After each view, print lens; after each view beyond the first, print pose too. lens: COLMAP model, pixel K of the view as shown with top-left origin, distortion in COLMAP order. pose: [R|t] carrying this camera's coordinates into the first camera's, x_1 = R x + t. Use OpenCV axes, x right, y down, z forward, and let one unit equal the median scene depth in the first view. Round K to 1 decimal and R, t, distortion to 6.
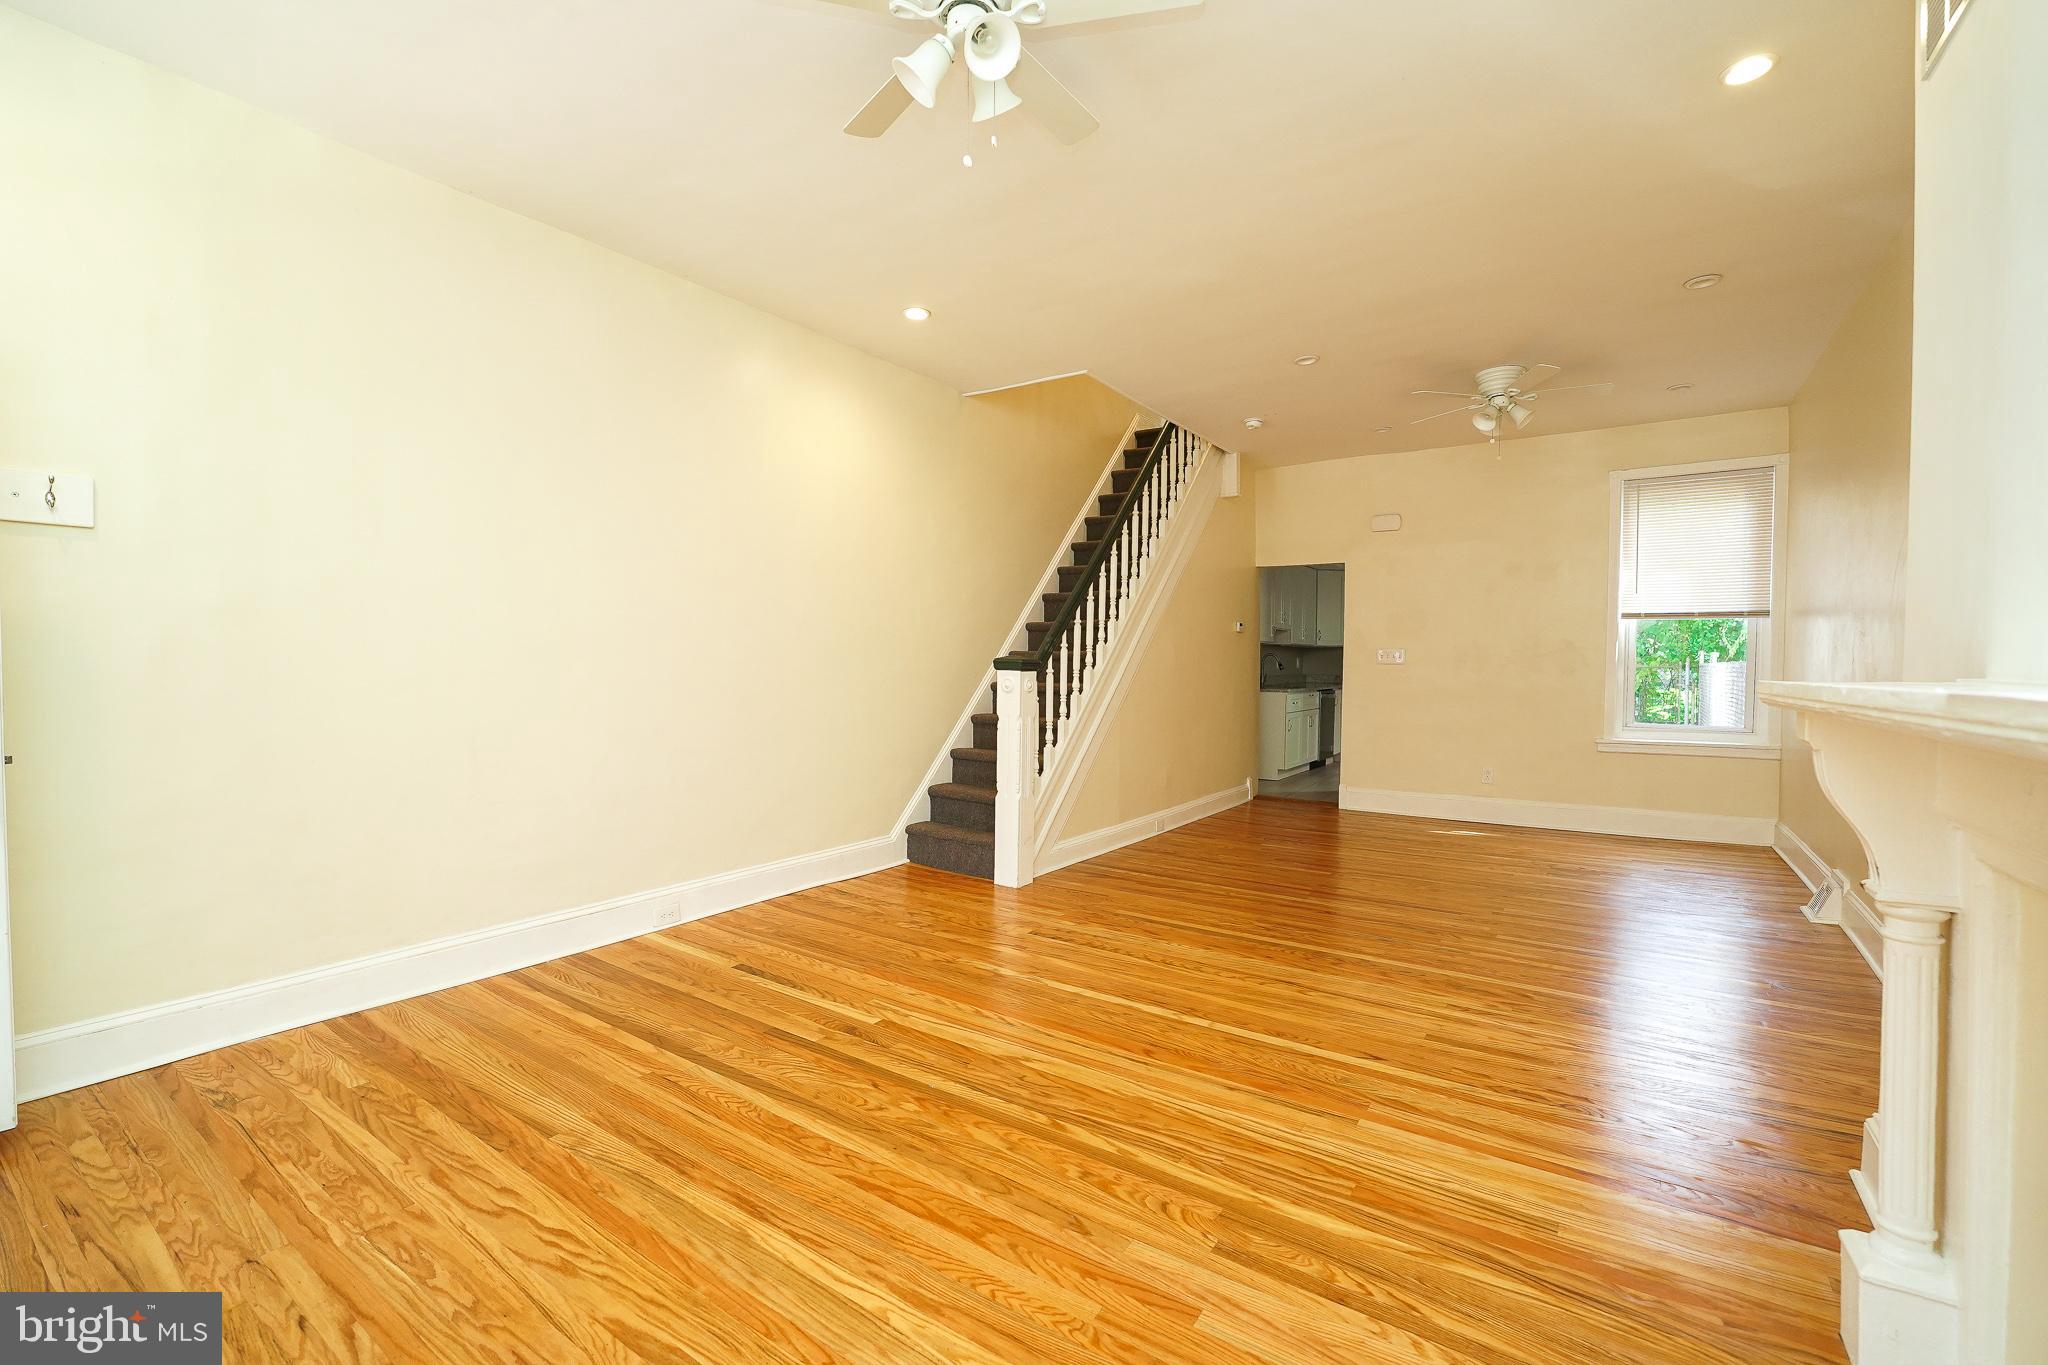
lens RADIAL K [[863.5, 0, 1022.6], [0, 863.5, 685.7], [0, 0, 1]] dist [-0.023535, 0.000084]
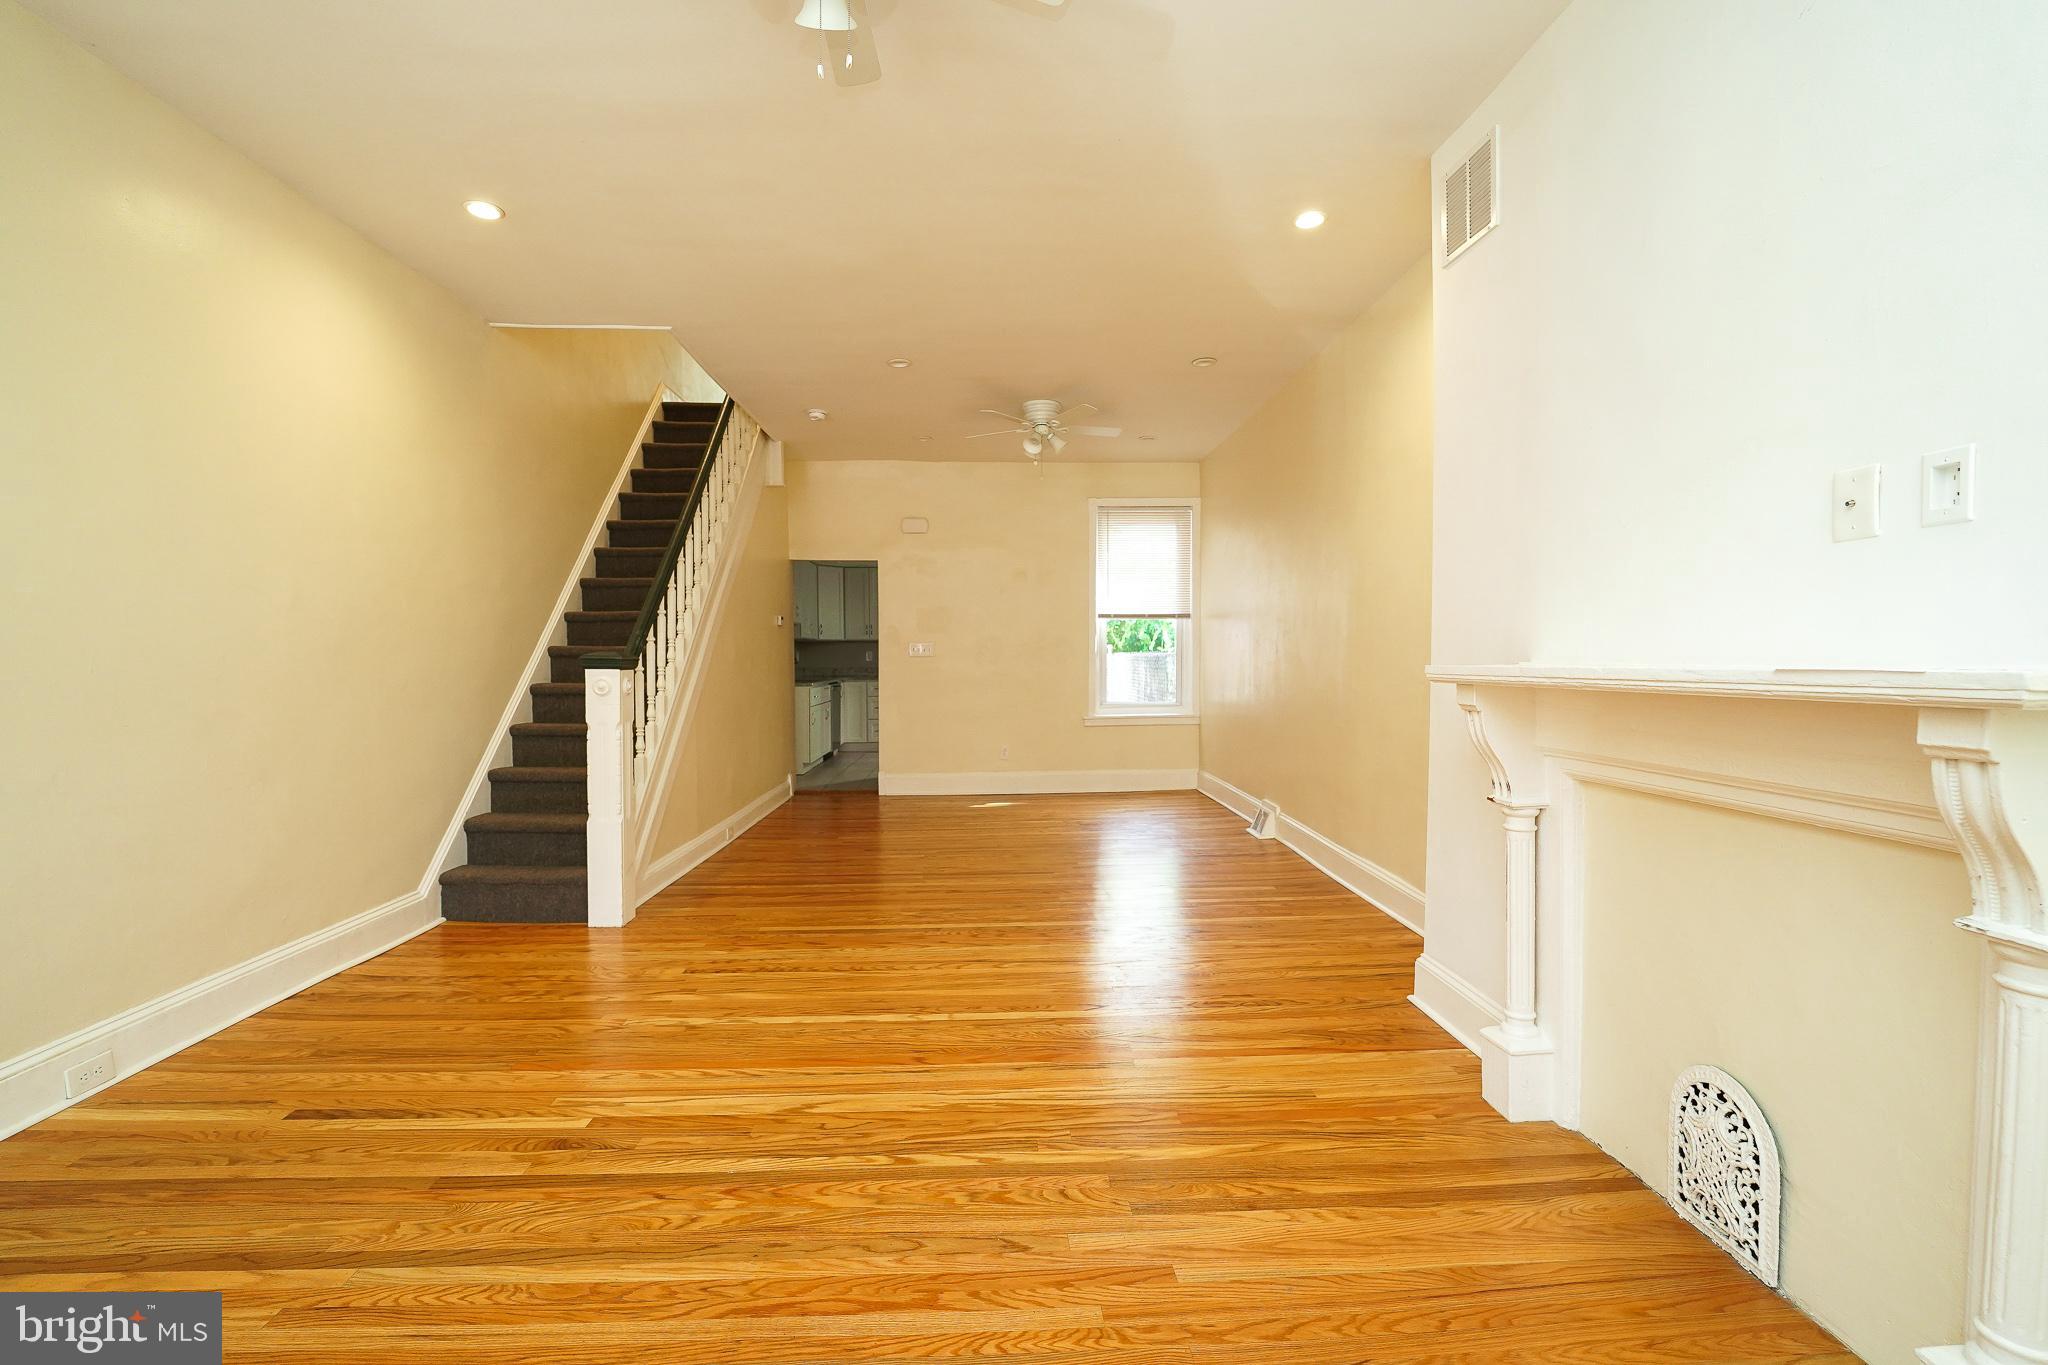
lens RADIAL K [[863.5, 0, 1022.6], [0, 863.5, 685.7], [0, 0, 1]] dist [-0.023535, 0.000084]
pose [[0.795035, -0.030464, 0.605799, -0.266714], [0.026210, 0.999531, 0.015866, -0.005759], [-0.605998, 0.003264, 0.795460, 0.125430]]
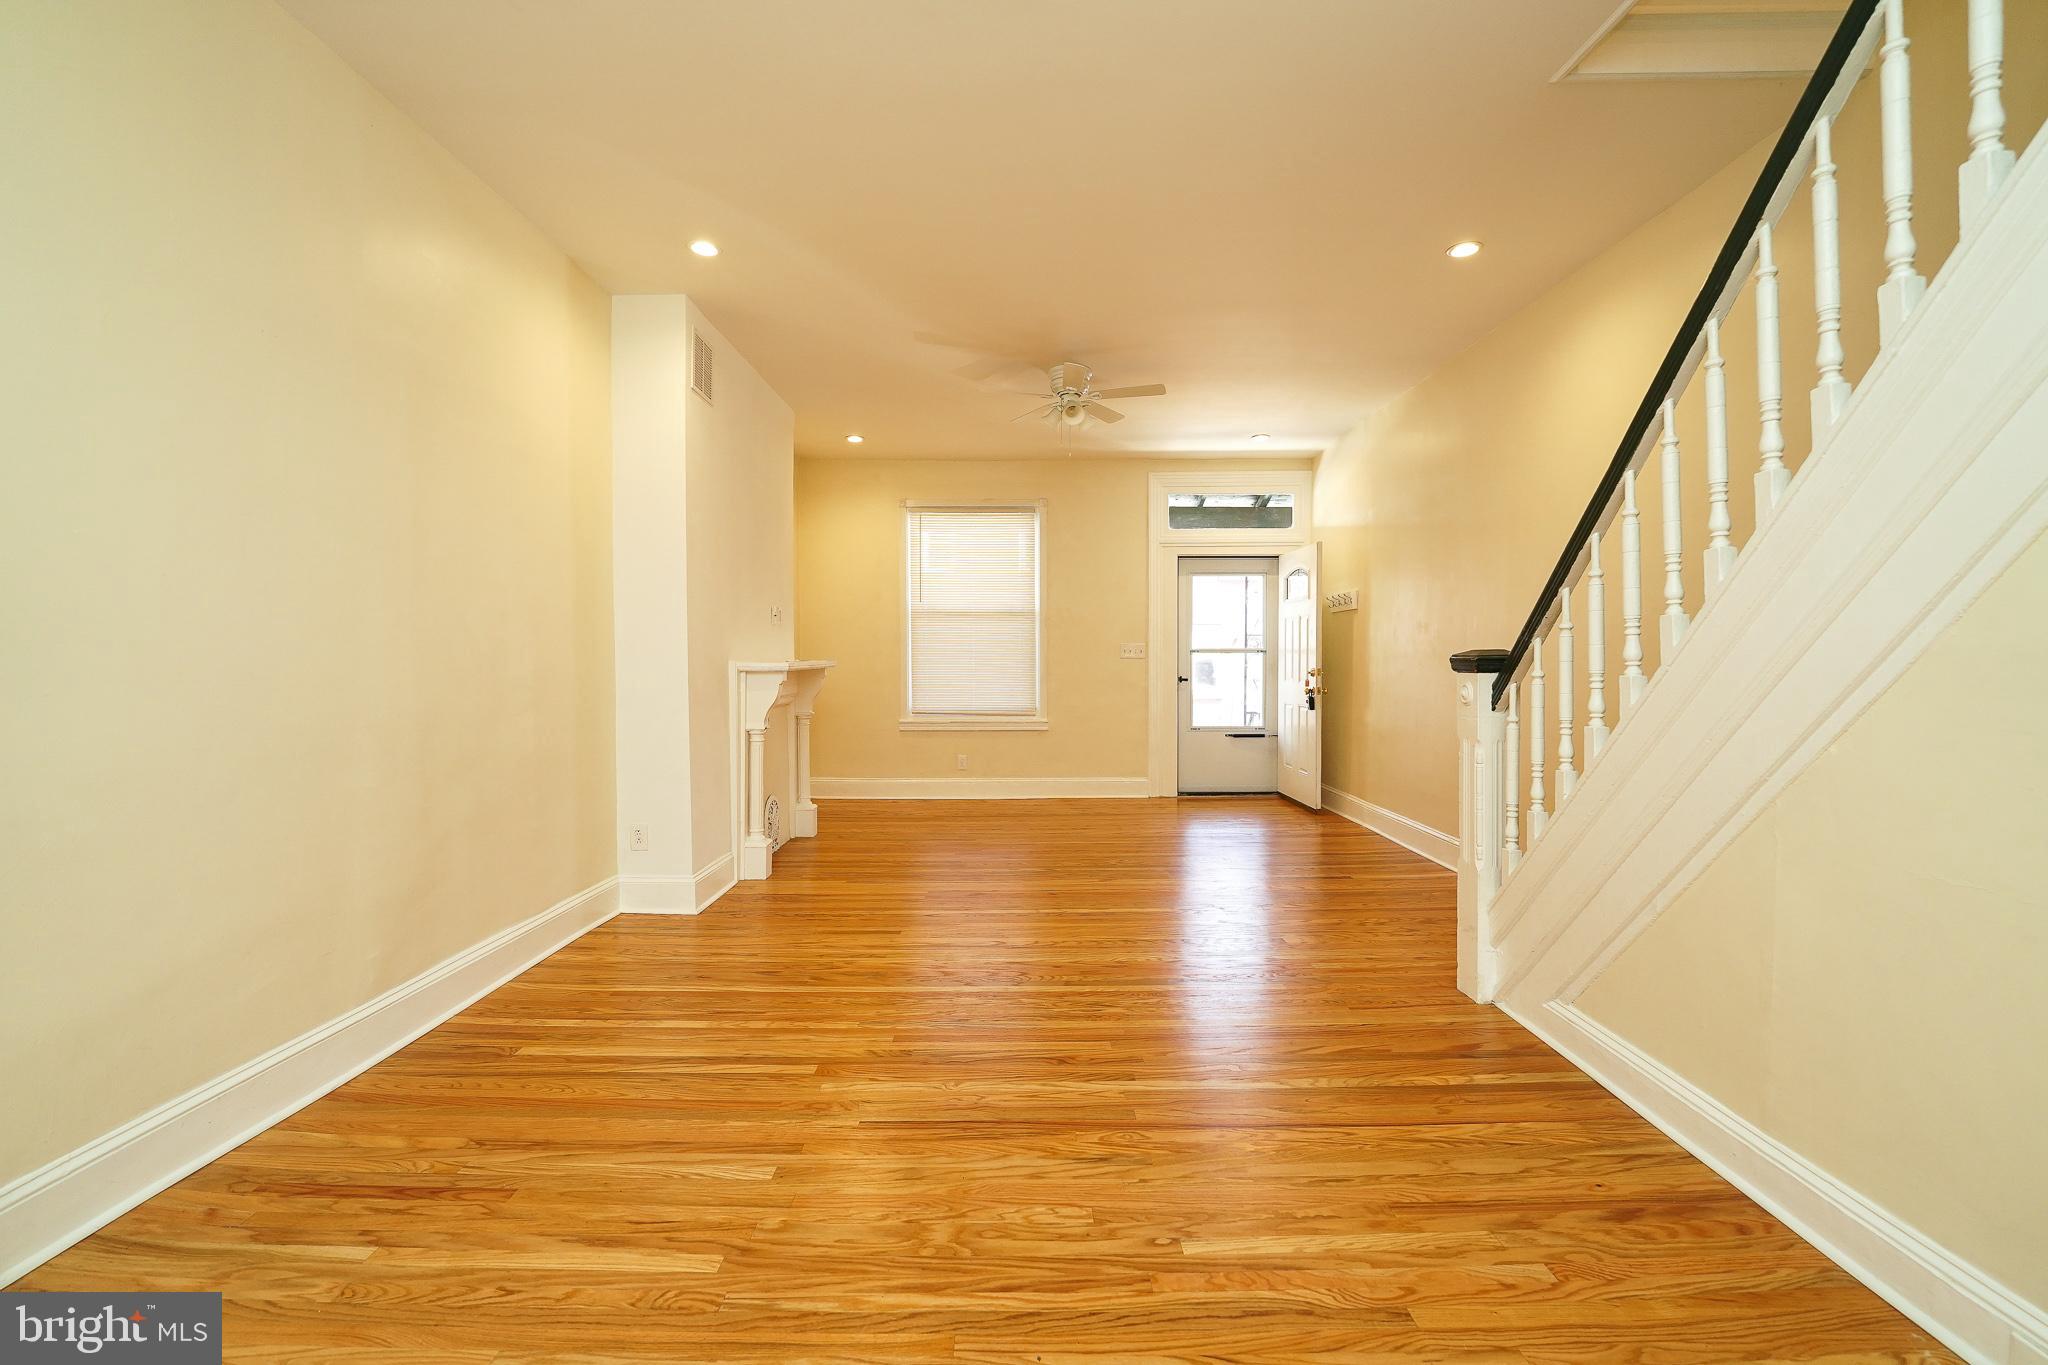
lens RADIAL K [[885.2, 0, 1024.0], [0, 885.2, 682.5], [0, 0, 1]] dist [-0.002875, -0.000355]
pose [[-0.819348, 0.009619, -0.573215, 0.920494], [-0.021912, 0.998603, 0.048078, -0.046621], [0.572877, 0.051953, -0.817993, 1.854189]]
